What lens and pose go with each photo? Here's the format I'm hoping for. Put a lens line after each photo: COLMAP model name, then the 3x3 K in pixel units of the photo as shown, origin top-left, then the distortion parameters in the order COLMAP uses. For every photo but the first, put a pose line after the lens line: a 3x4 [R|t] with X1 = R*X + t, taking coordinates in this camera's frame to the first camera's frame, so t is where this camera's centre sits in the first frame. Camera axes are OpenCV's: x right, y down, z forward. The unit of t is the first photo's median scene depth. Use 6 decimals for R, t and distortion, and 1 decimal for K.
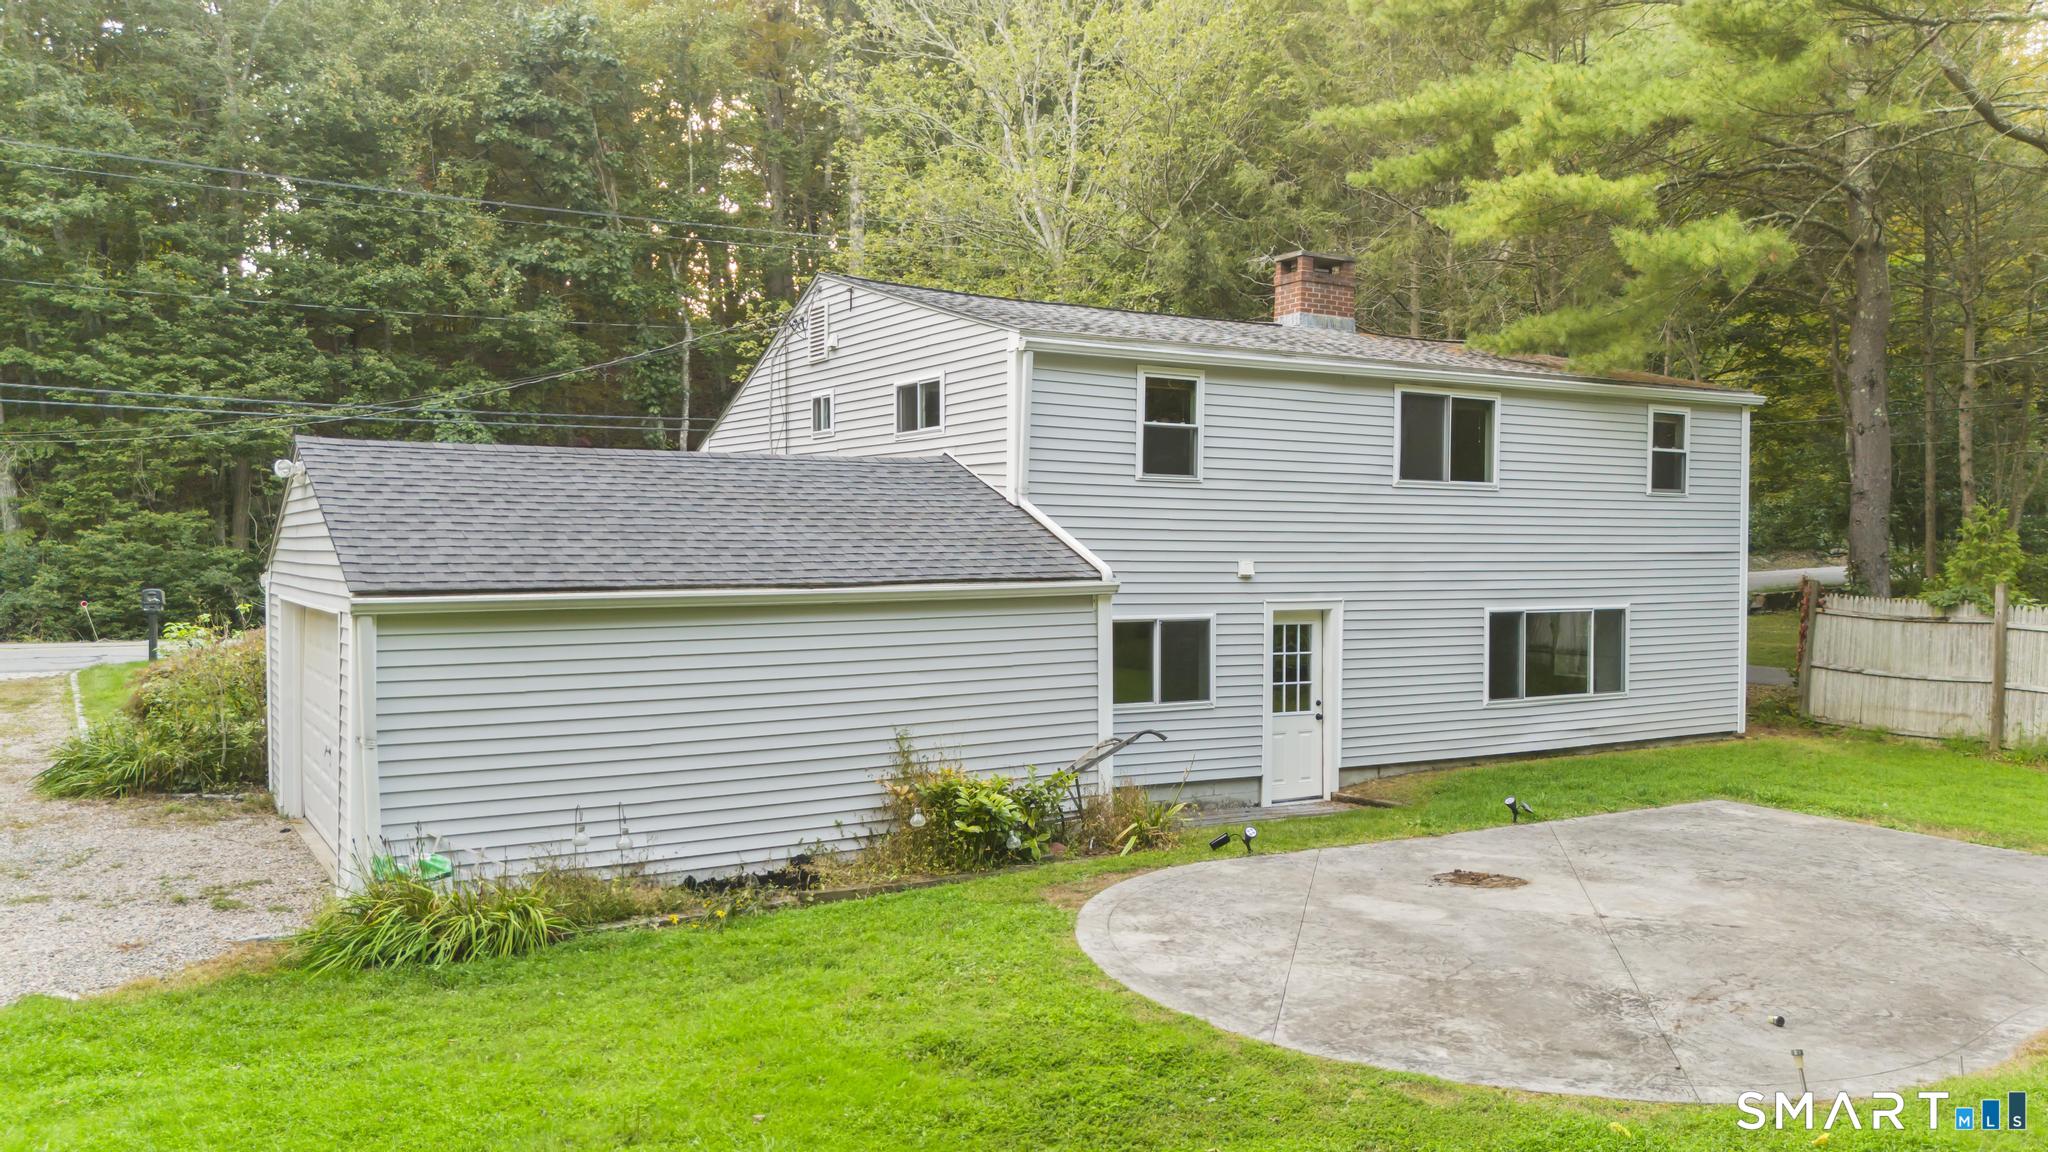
lens RADIAL K [[1520.2, 0, 1021.3], [0, 1520.2, 581.0], [0, 0, 1]] dist [0.062970, -0.049720]
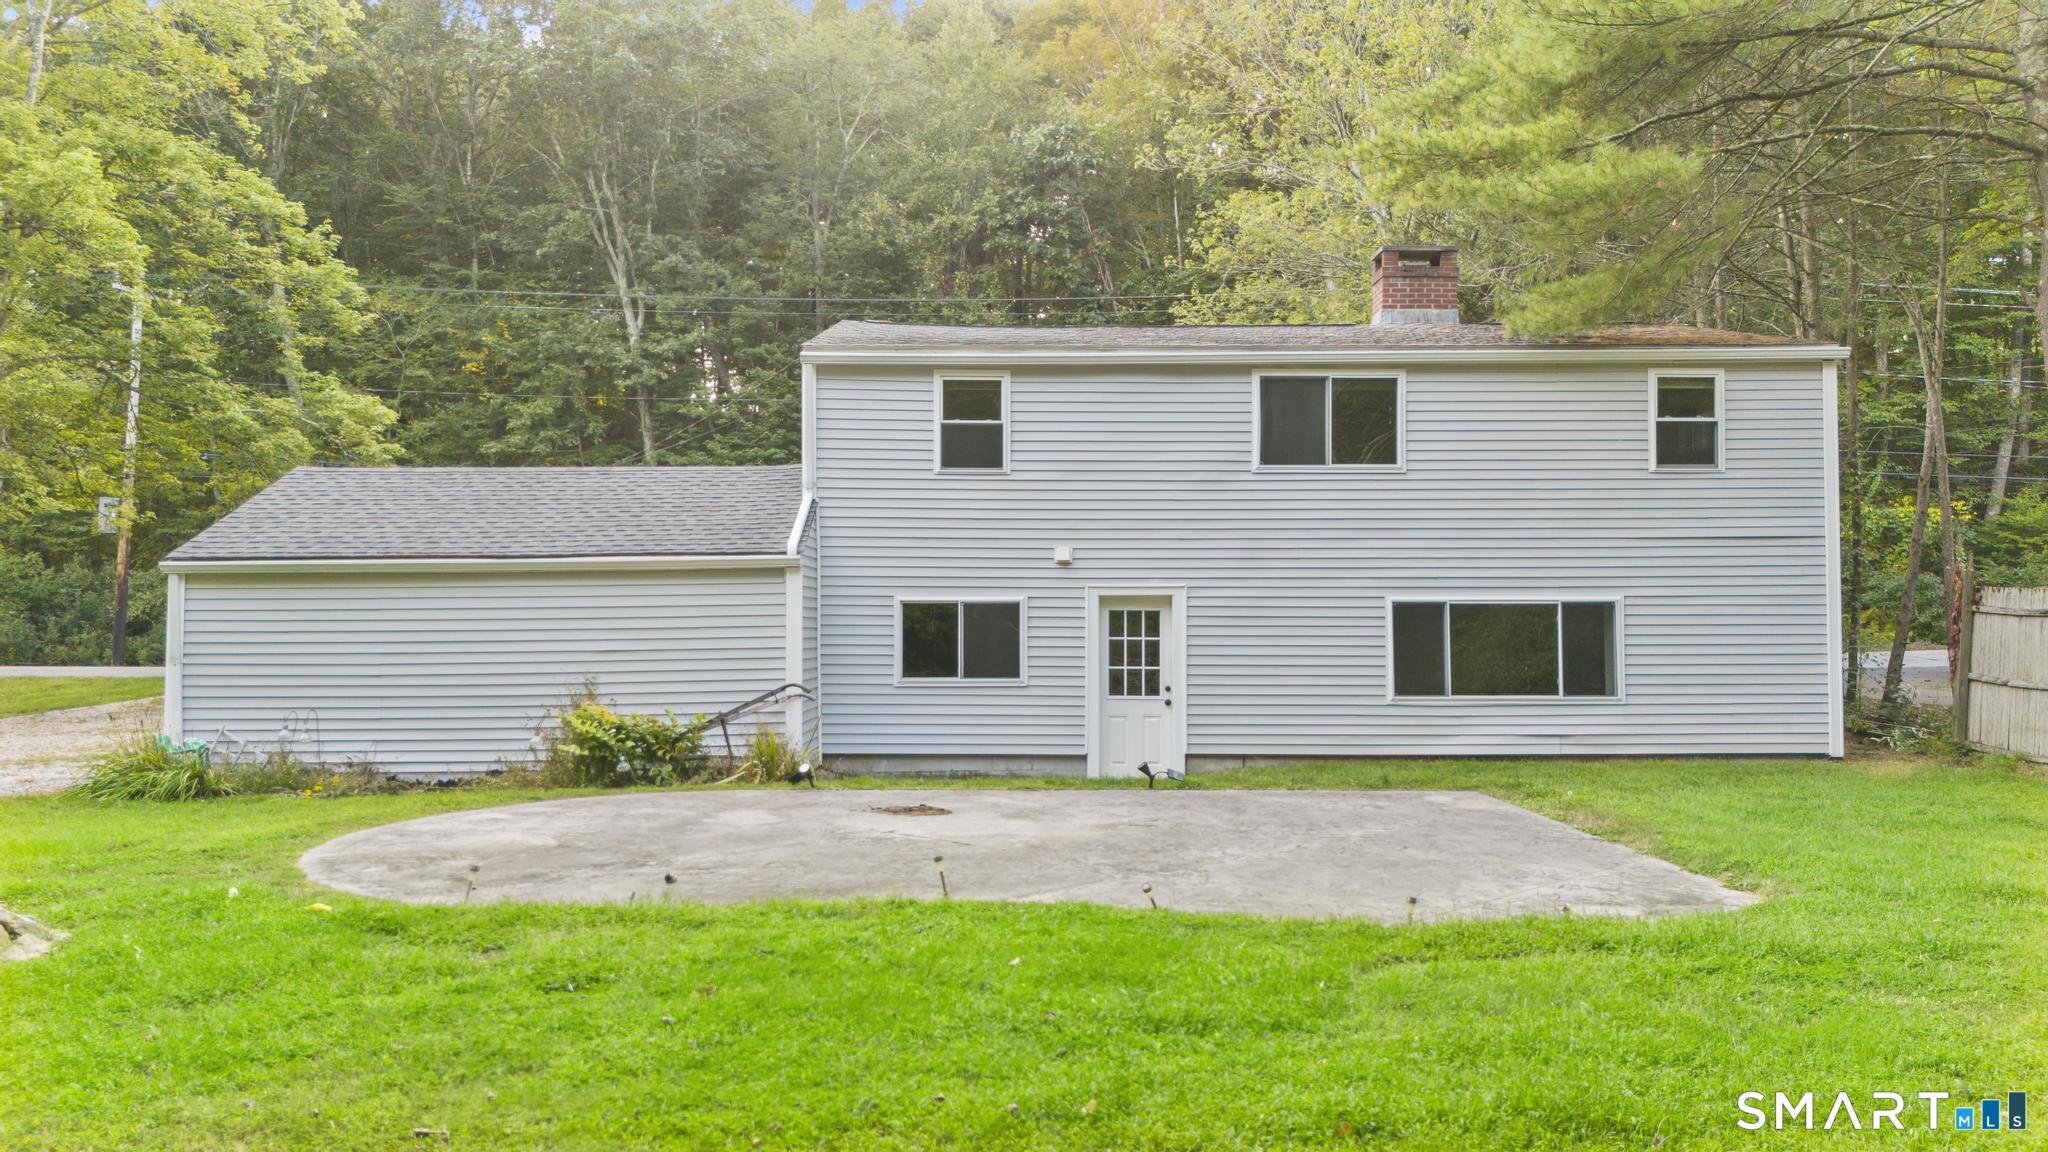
lens RADIAL K [[1520.2, 0, 1022.8], [0, 1520.2, 577.7], [0, 0, 1]] dist [0.062970, -0.049720]
pose [[0.864724, -0.022472, -0.501745, 0.607927], [-0.005480, 0.998517, -0.054166, 0.060562], [0.502218, 0.049588, 0.863318, 0.077844]]
